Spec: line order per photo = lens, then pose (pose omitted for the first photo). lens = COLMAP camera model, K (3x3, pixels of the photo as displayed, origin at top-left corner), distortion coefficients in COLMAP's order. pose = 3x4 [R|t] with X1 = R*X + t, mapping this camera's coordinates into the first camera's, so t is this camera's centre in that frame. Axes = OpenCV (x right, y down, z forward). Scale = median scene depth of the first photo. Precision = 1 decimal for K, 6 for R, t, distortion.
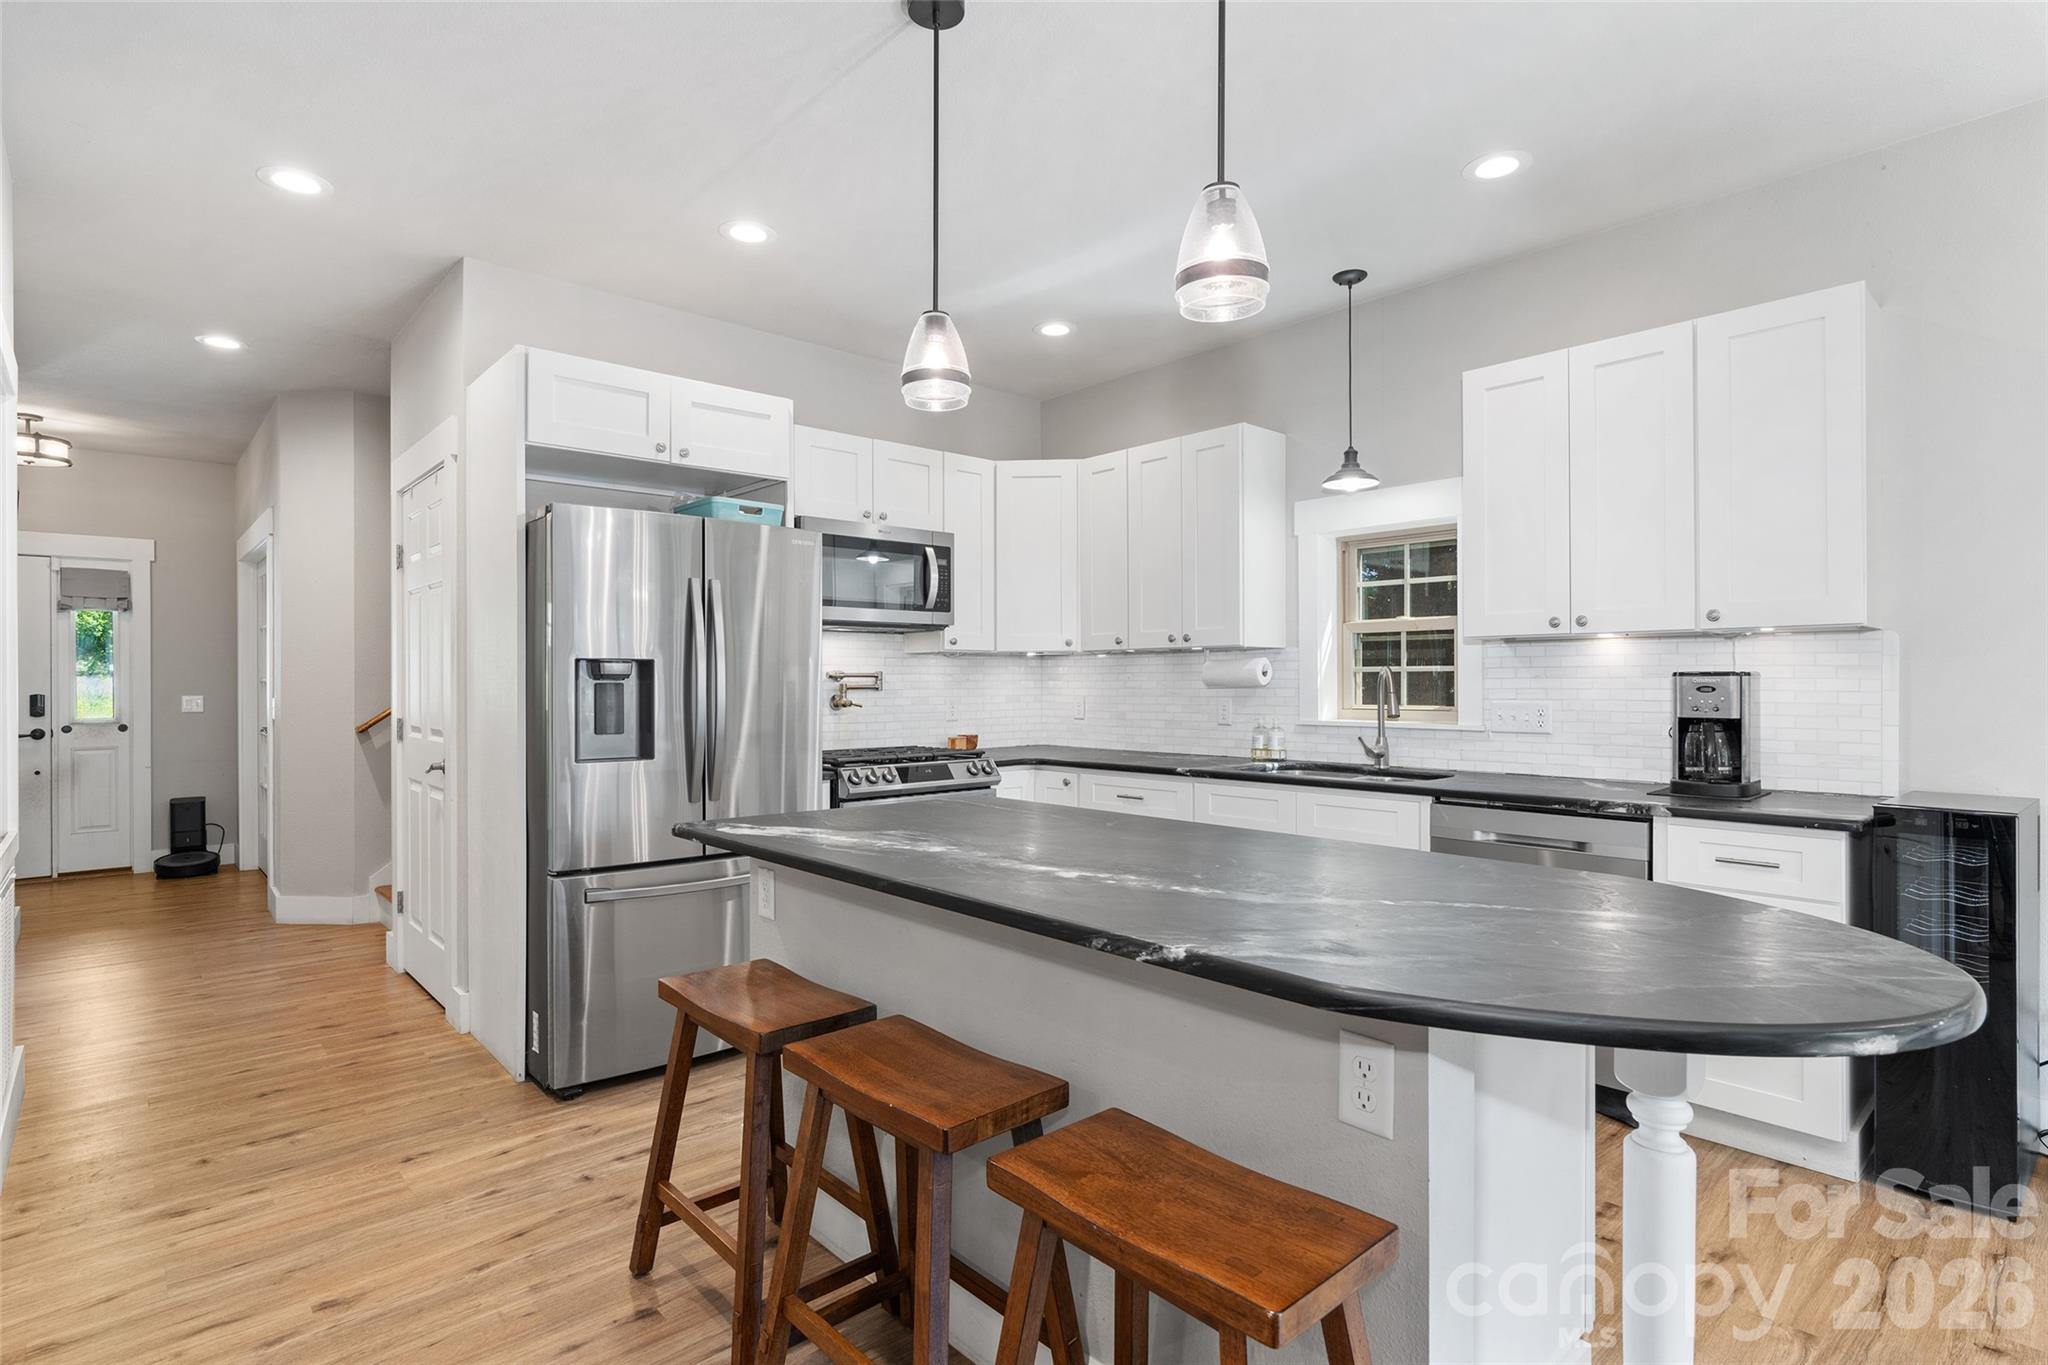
lens RADIAL K [[1023.8, 0, 1012.2], [0, 1023.8, 679.4], [0, 0, 1]] dist [-0.002184, -0.000825]
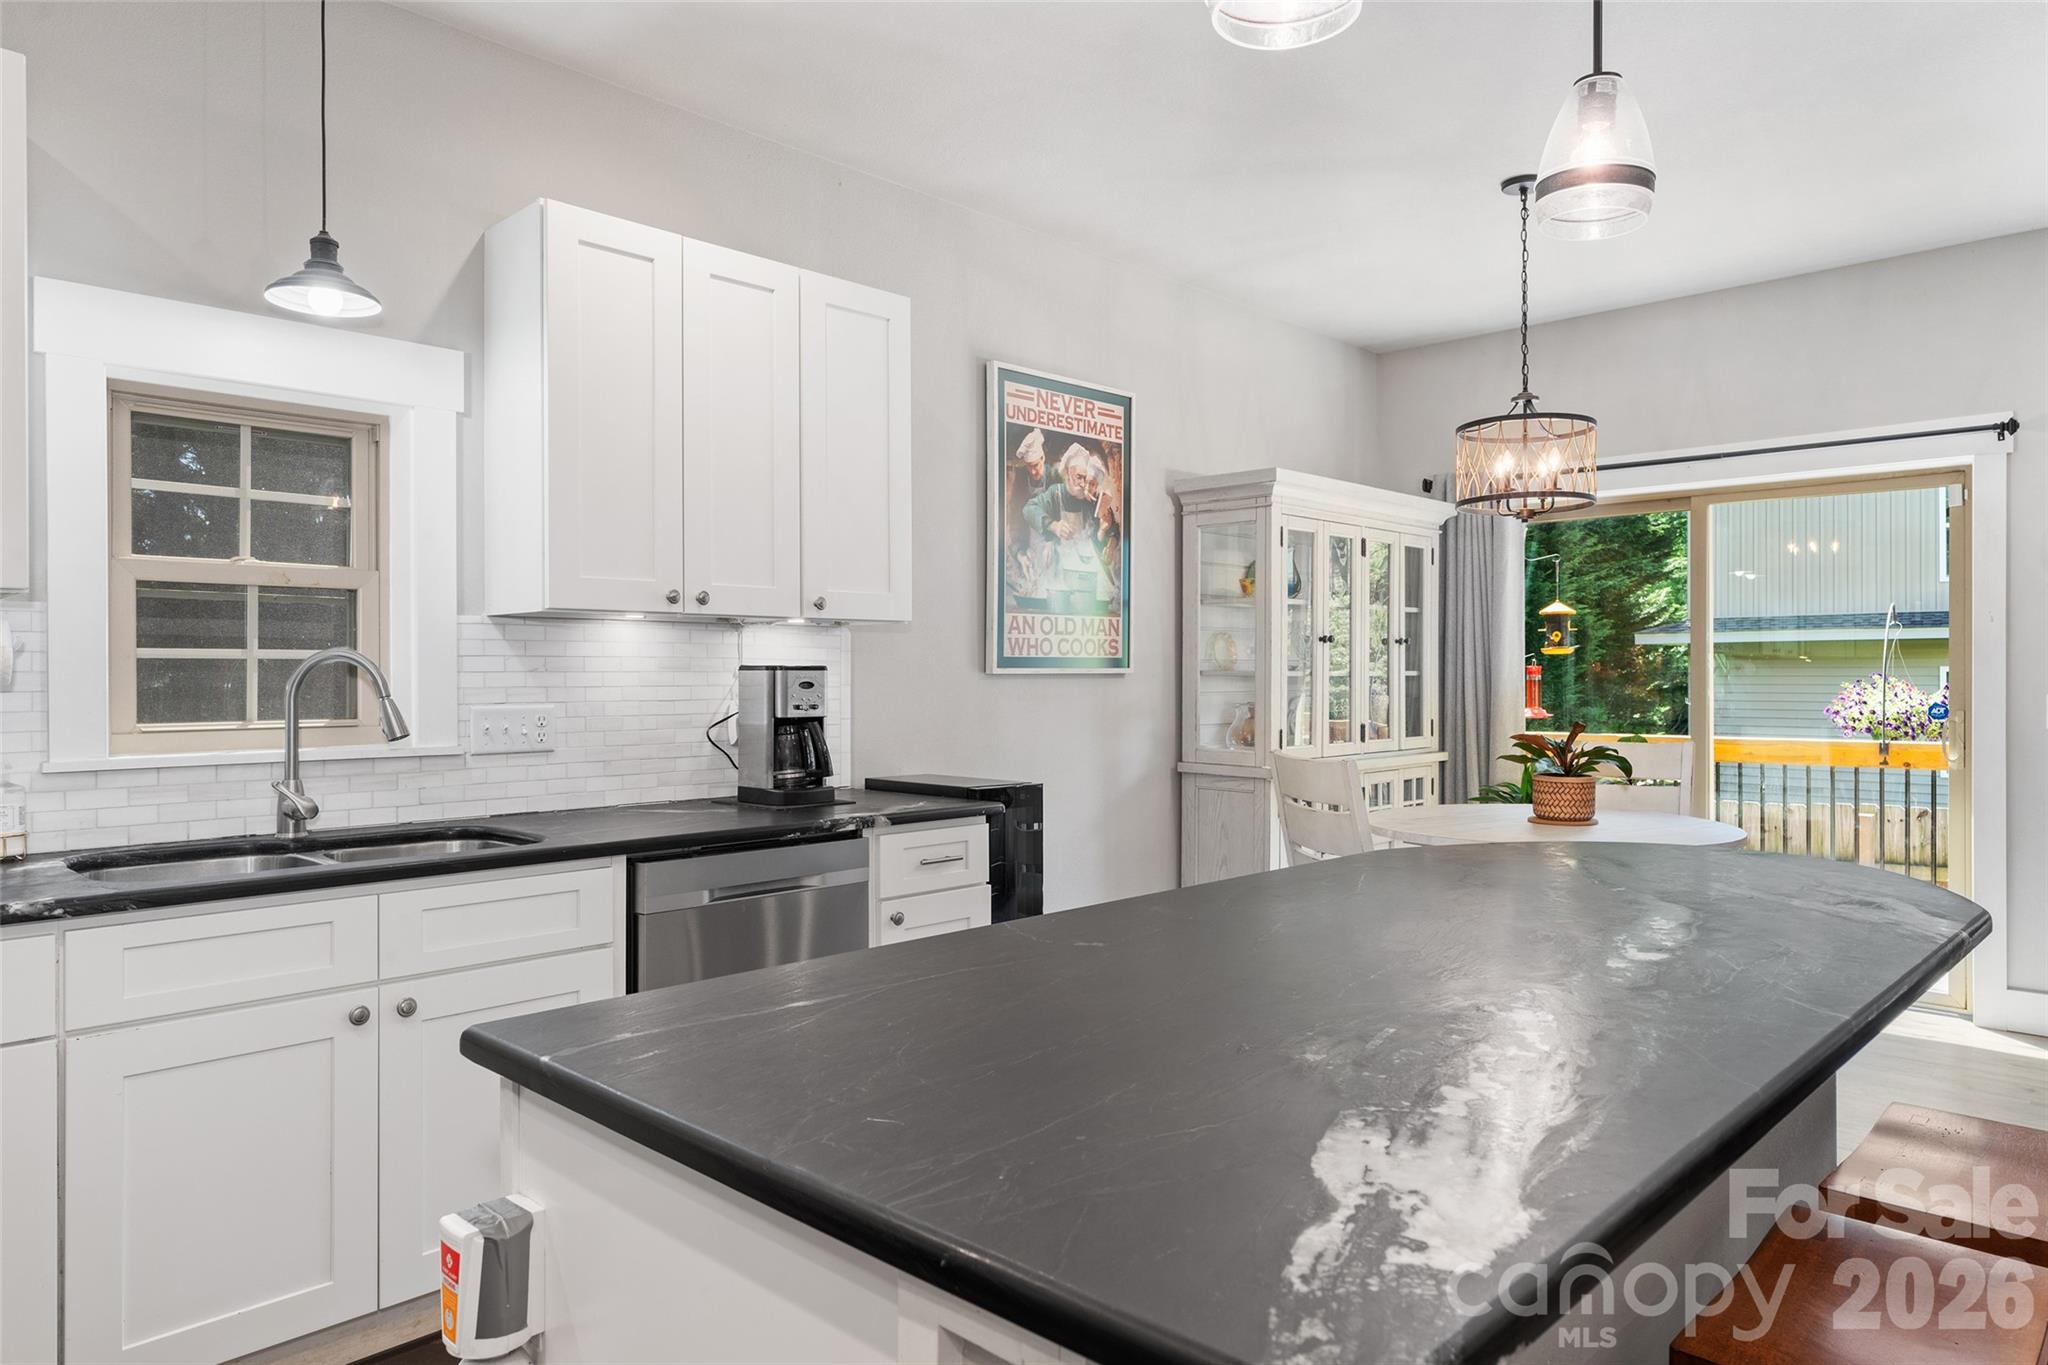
lens RADIAL K [[1281.4, 0, 1029.6], [0, 1281.4, 674.8], [0, 0, 1]] dist [0.005766, -0.003310]
pose [[-0.074804, -0.000978, 0.997198, -0.336439], [-0.002244, 0.999997, 0.000812, -0.000571], [-0.997196, -0.002177, -0.074806, 0.654527]]
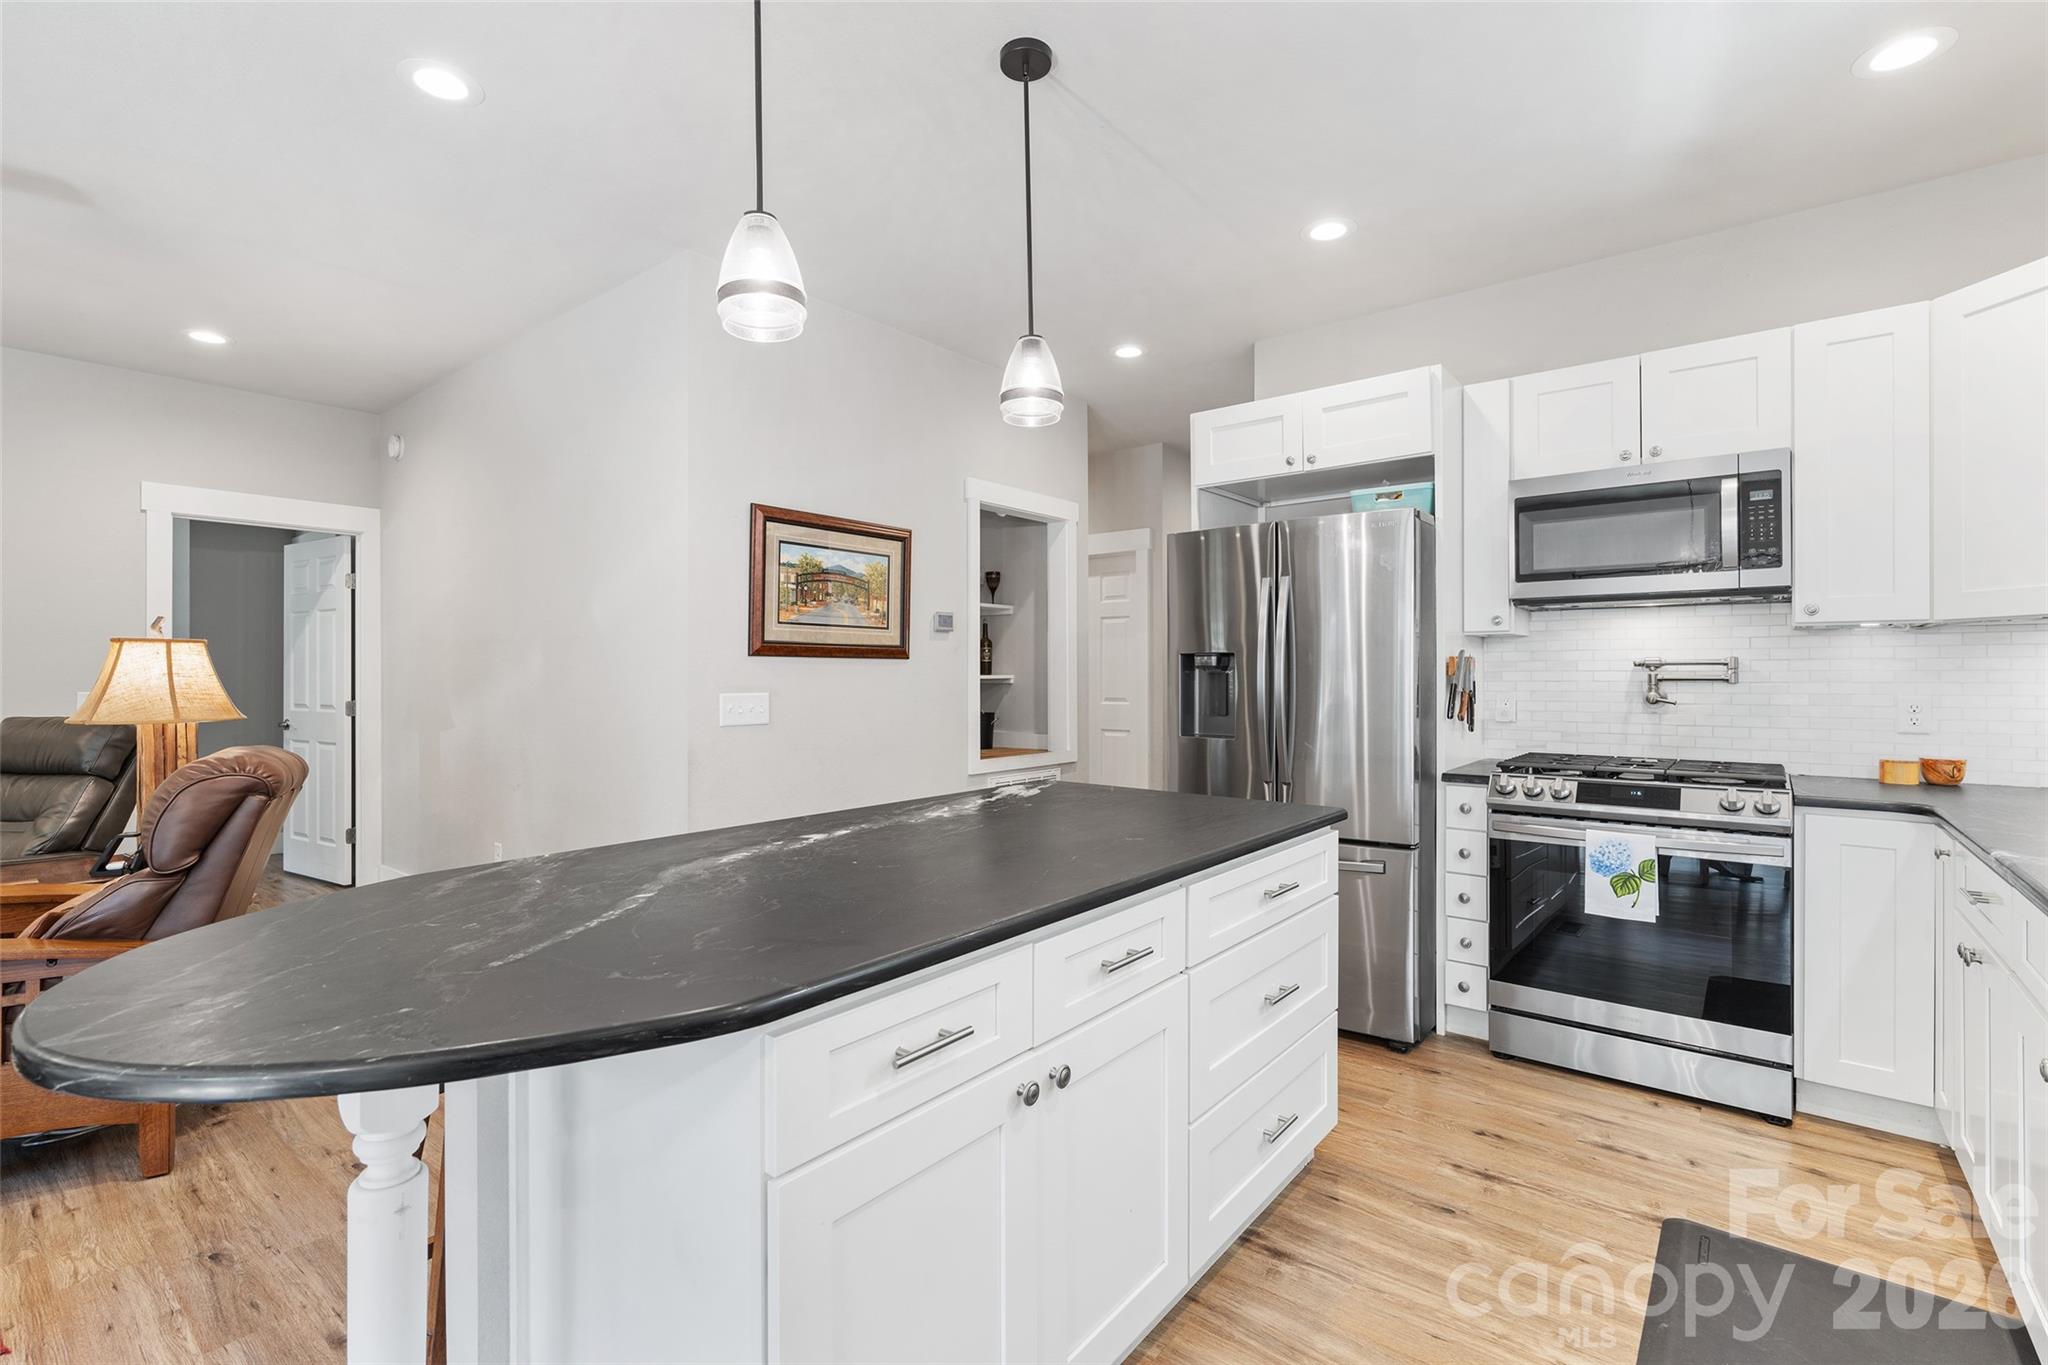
lens RADIAL K [[917.5, 0, 1028.0], [0, 917.5, 672.4], [0, 0, 1]] dist [-0.005419, 0.000020]
pose [[0.169607, 0.000256, -0.985512, 0.504400], [0.005043, 0.999987, 0.001128, -0.000144], [0.985499, -0.005162, 0.169604, 0.473650]]
